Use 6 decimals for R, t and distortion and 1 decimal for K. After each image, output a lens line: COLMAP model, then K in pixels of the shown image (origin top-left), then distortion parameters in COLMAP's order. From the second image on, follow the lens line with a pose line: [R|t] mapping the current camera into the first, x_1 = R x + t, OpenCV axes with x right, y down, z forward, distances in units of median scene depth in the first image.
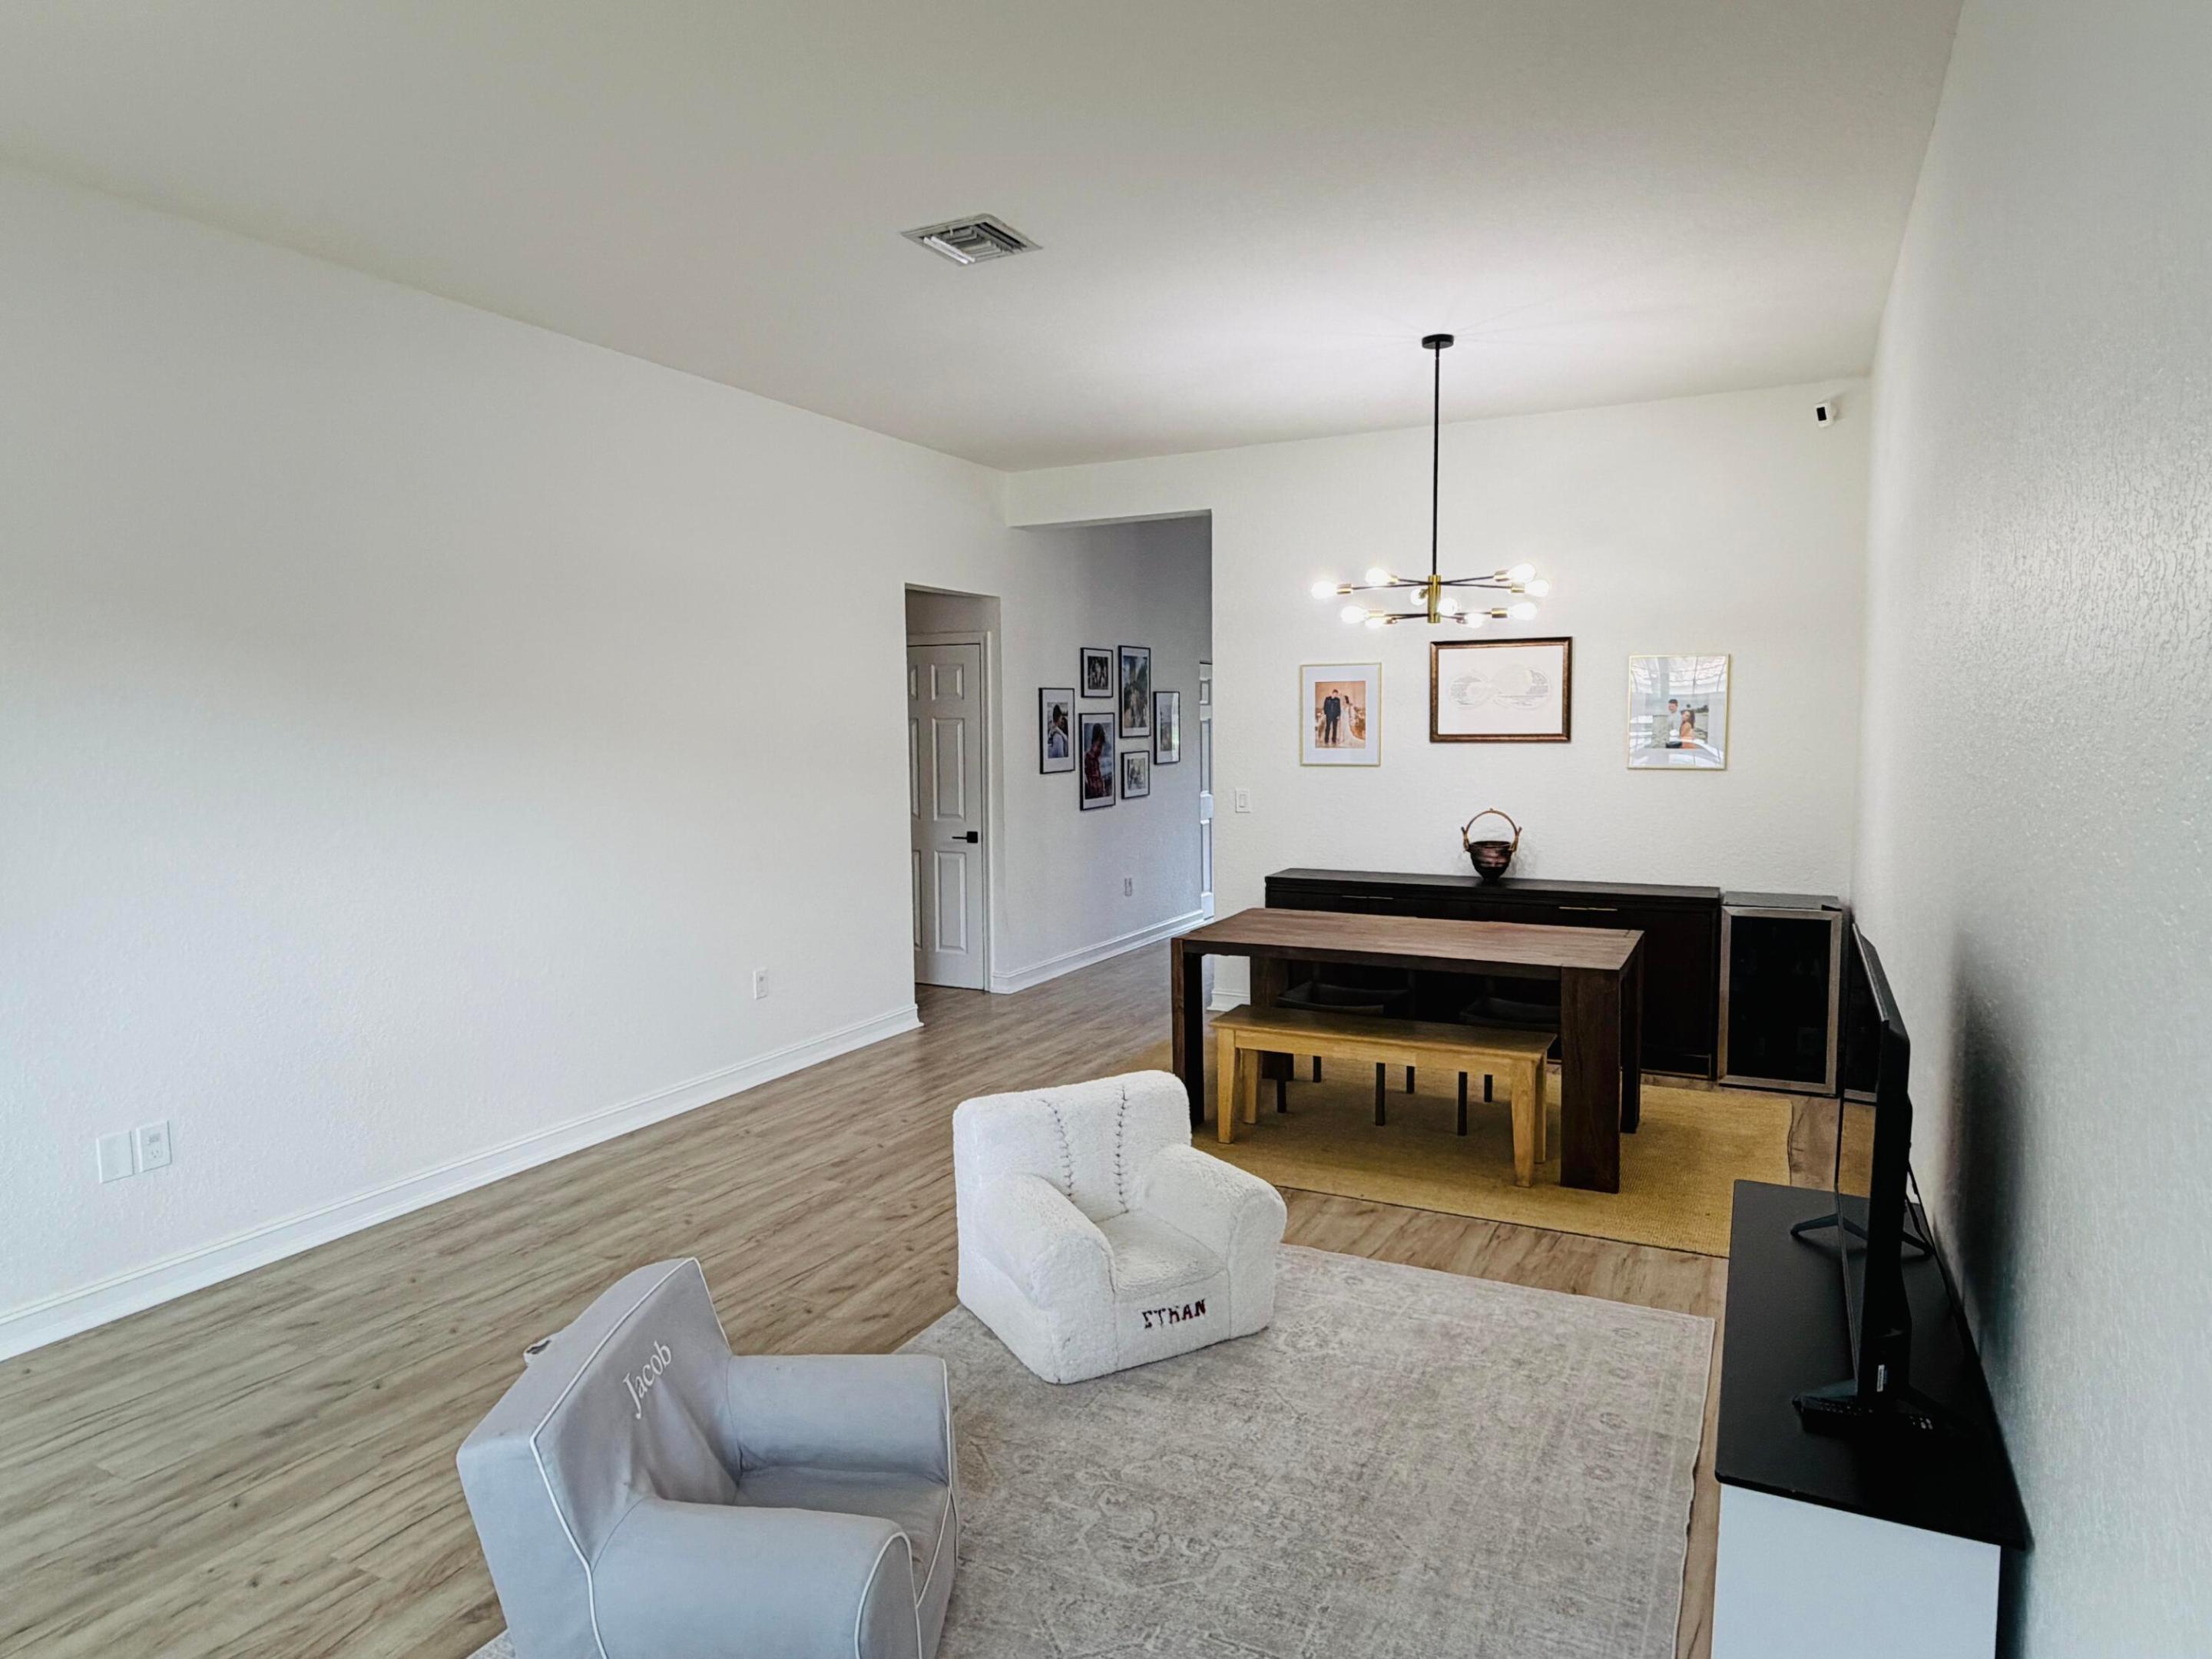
lens RADIAL K [[1346.9, 0, 1109.8], [0, 1346.9, 823.2], [0, 0, 1]] dist [-0.002186, 0.003135]
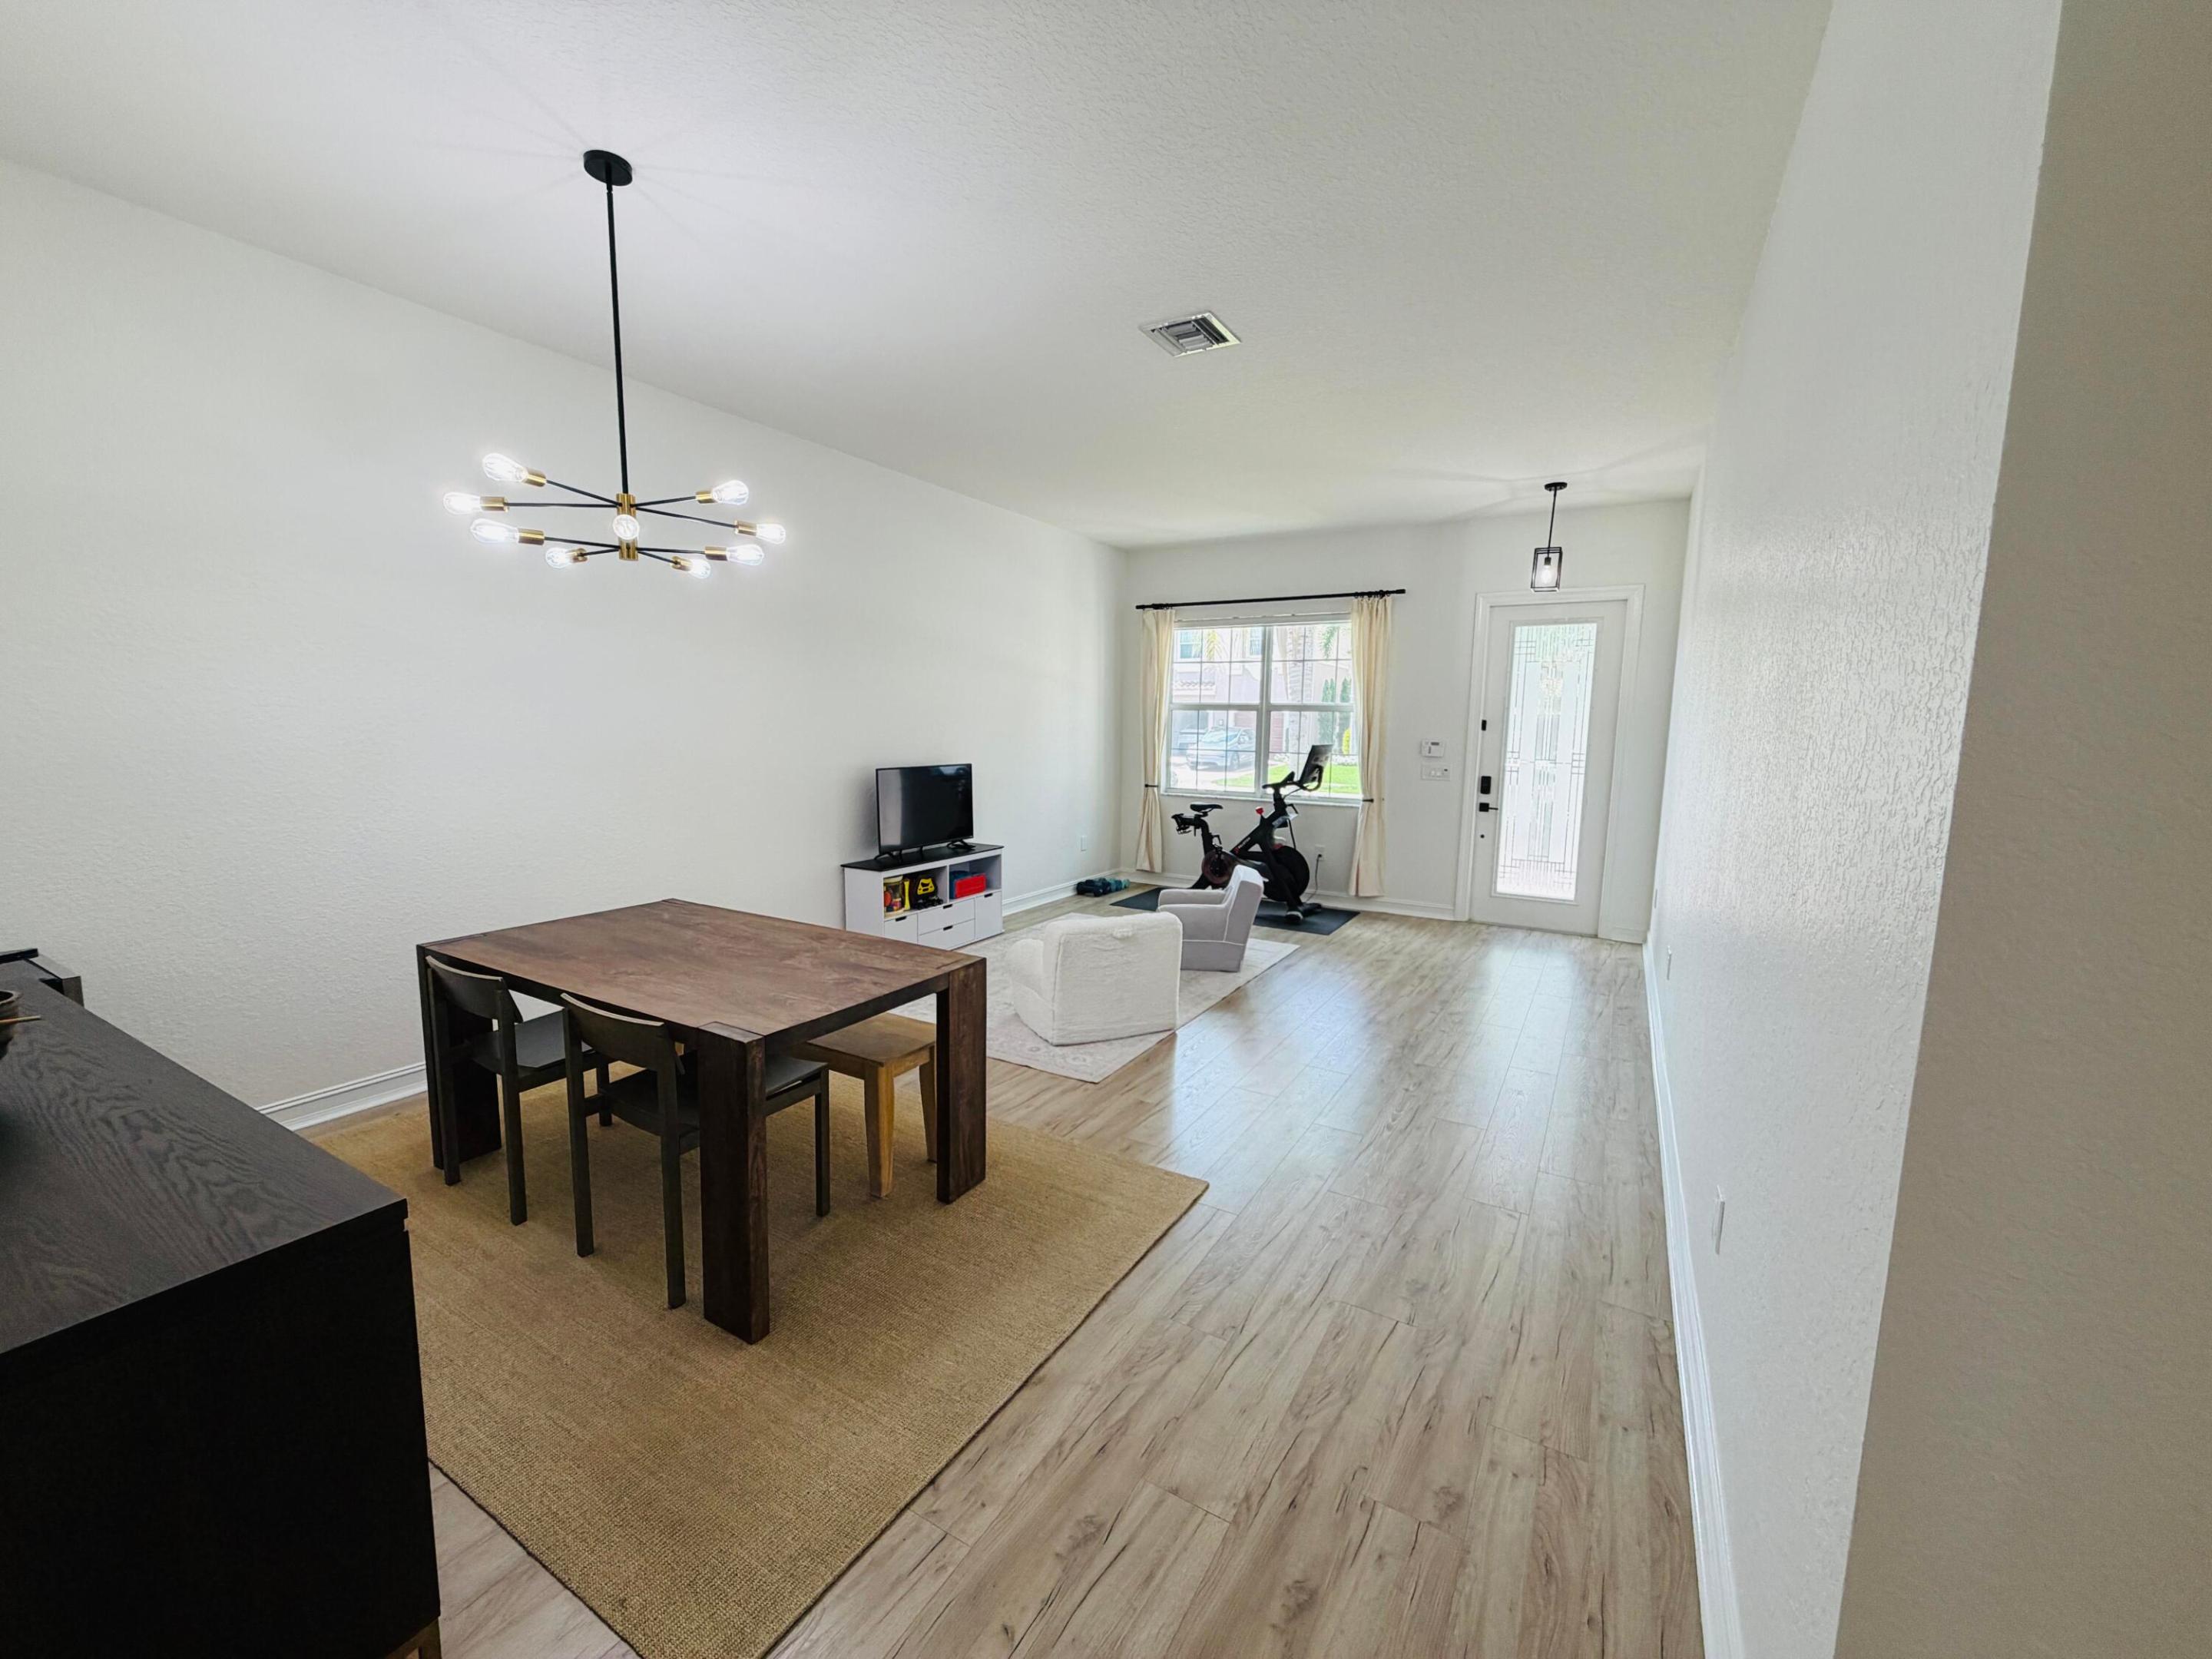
lens RADIAL K [[881.8, 0, 1090.9], [0, 881.8, 826.2], [0, 0, 1]] dist [0.001230, -0.000960]
pose [[-0.996939, -0.017914, 0.076102, -0.052291], [-0.002879, 0.981146, 0.193244, -0.090411], [-0.078129, 0.192434, -0.978195, 1.379348]]
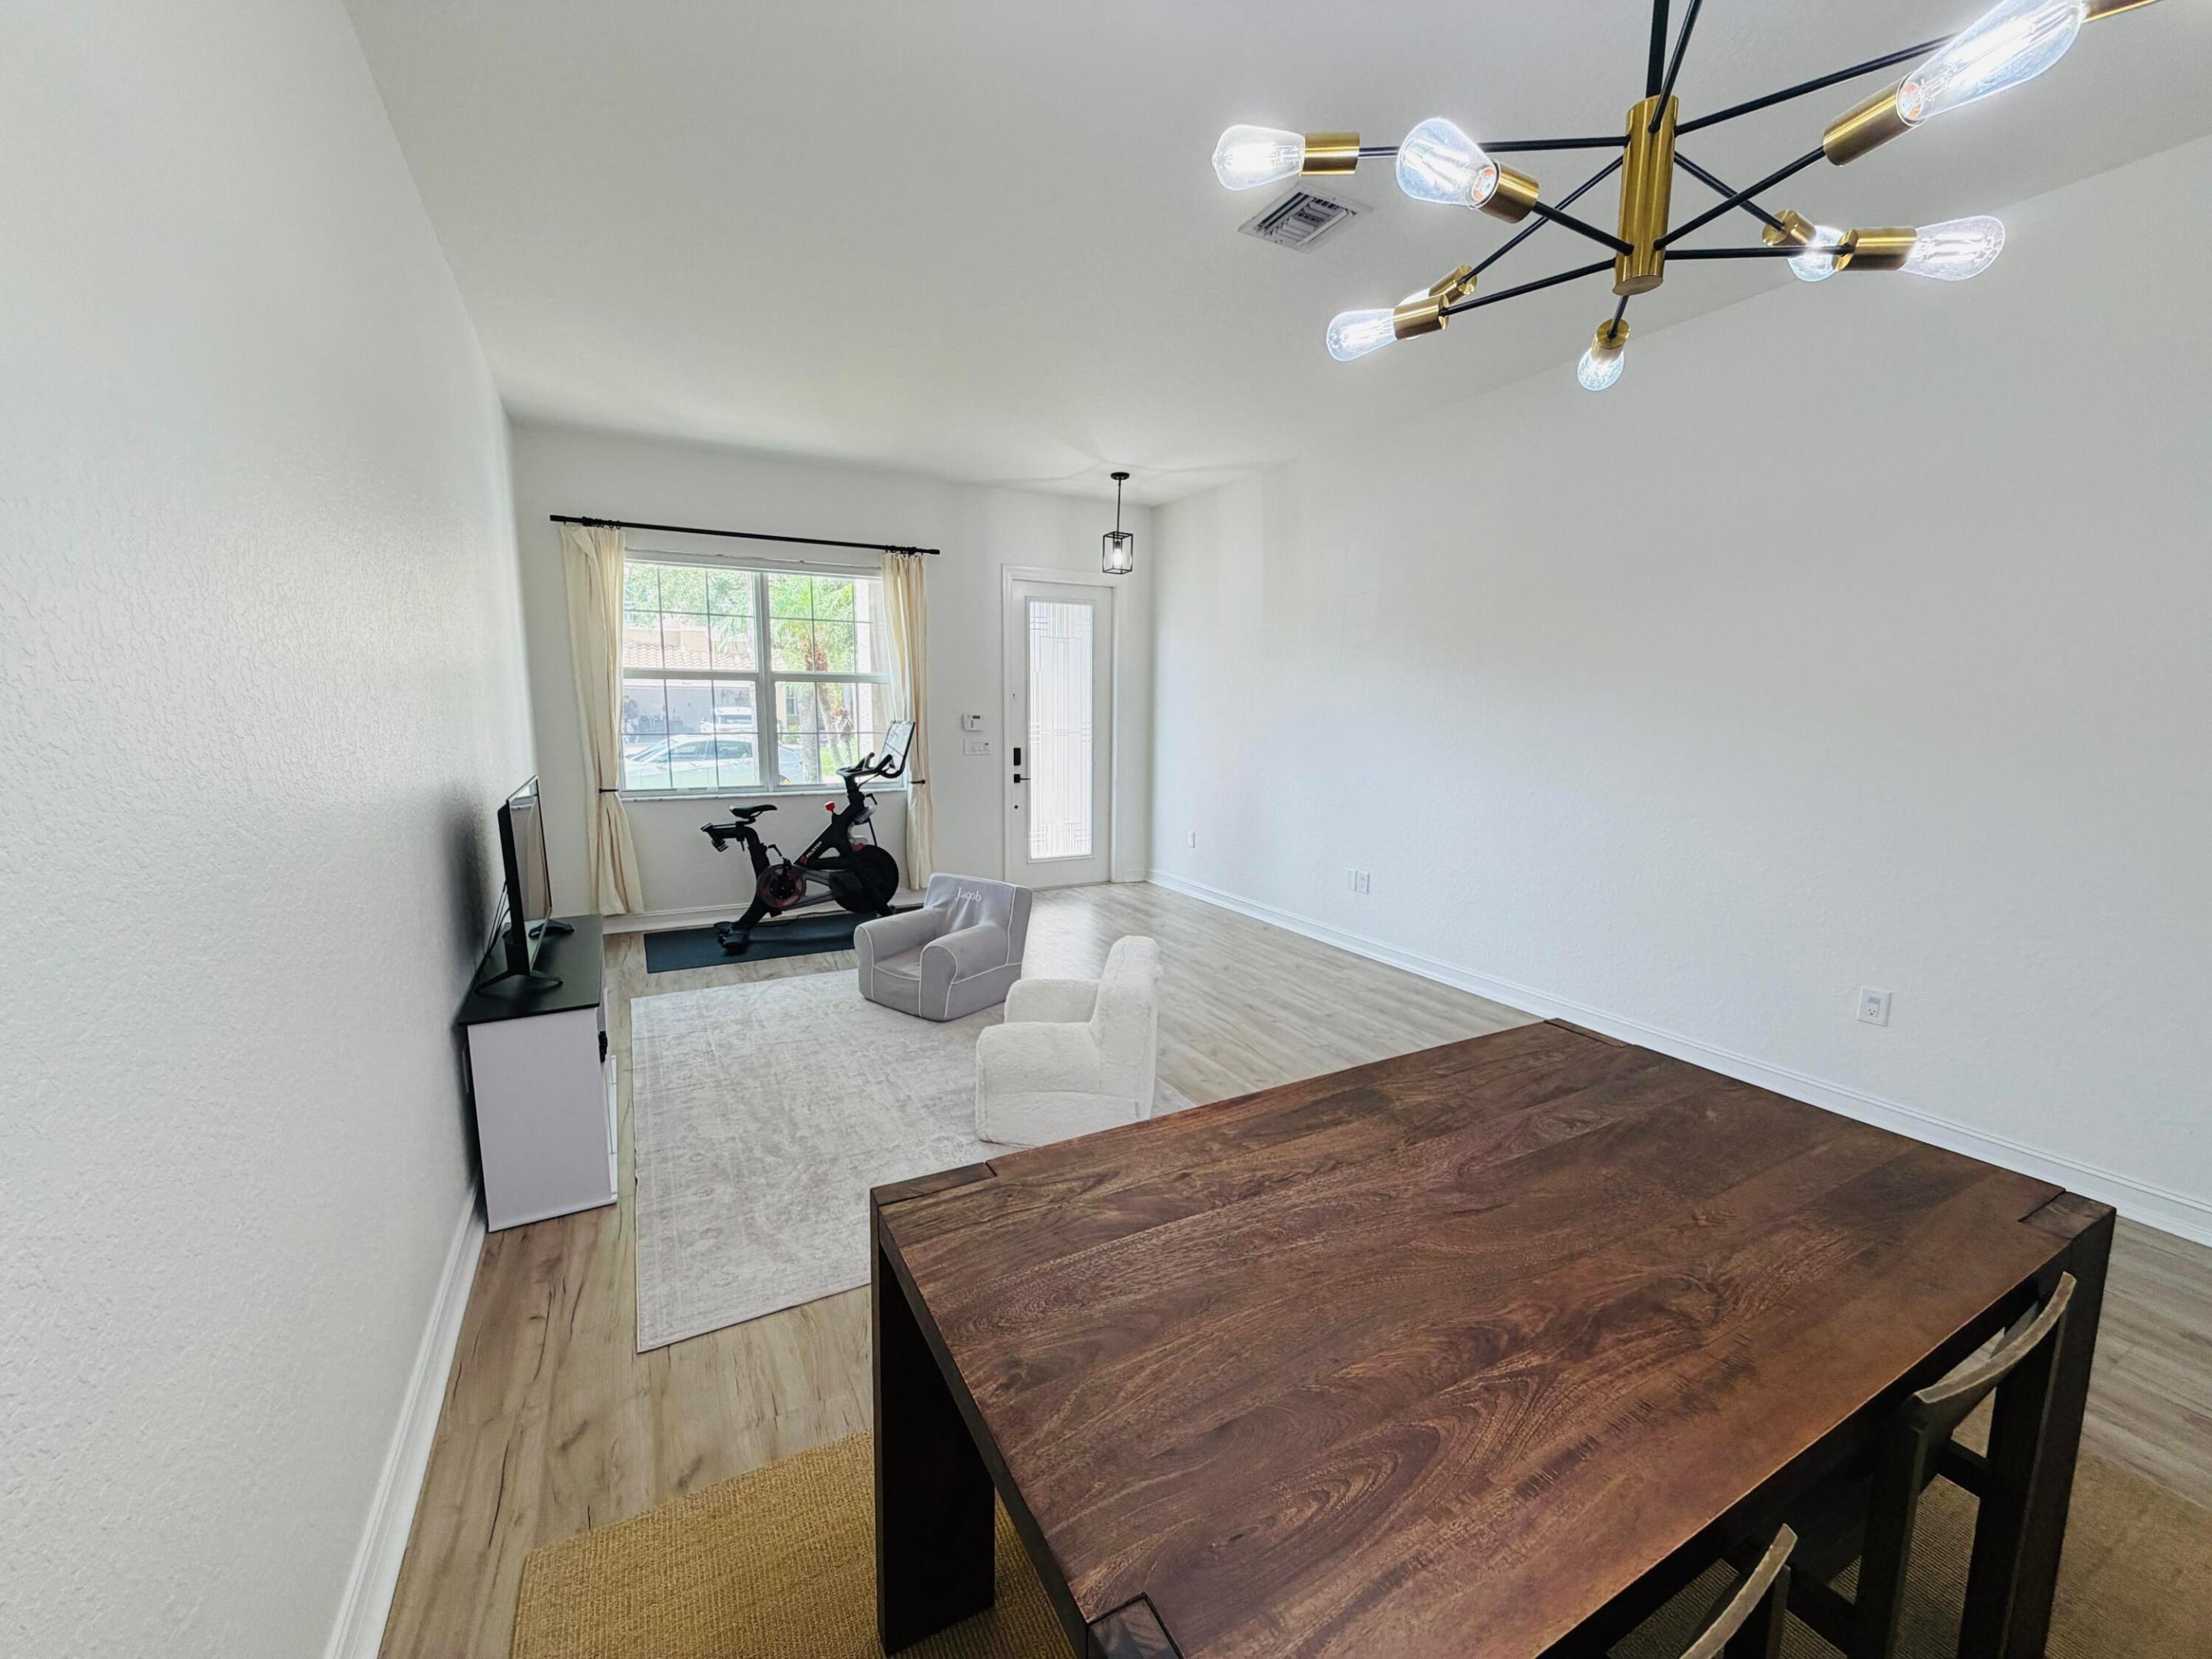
lens RADIAL K [[881.8, 0, 1104.0], [0, 881.8, 836.1], [0, 0, 1]] dist [0.001230, -0.000960]
pose [[-0.580587, 0.123485, -0.804779, 0.437432], [-0.065668, 0.978110, 0.197455, -0.056590], [0.811546, 0.167488, -0.559769, 0.952554]]
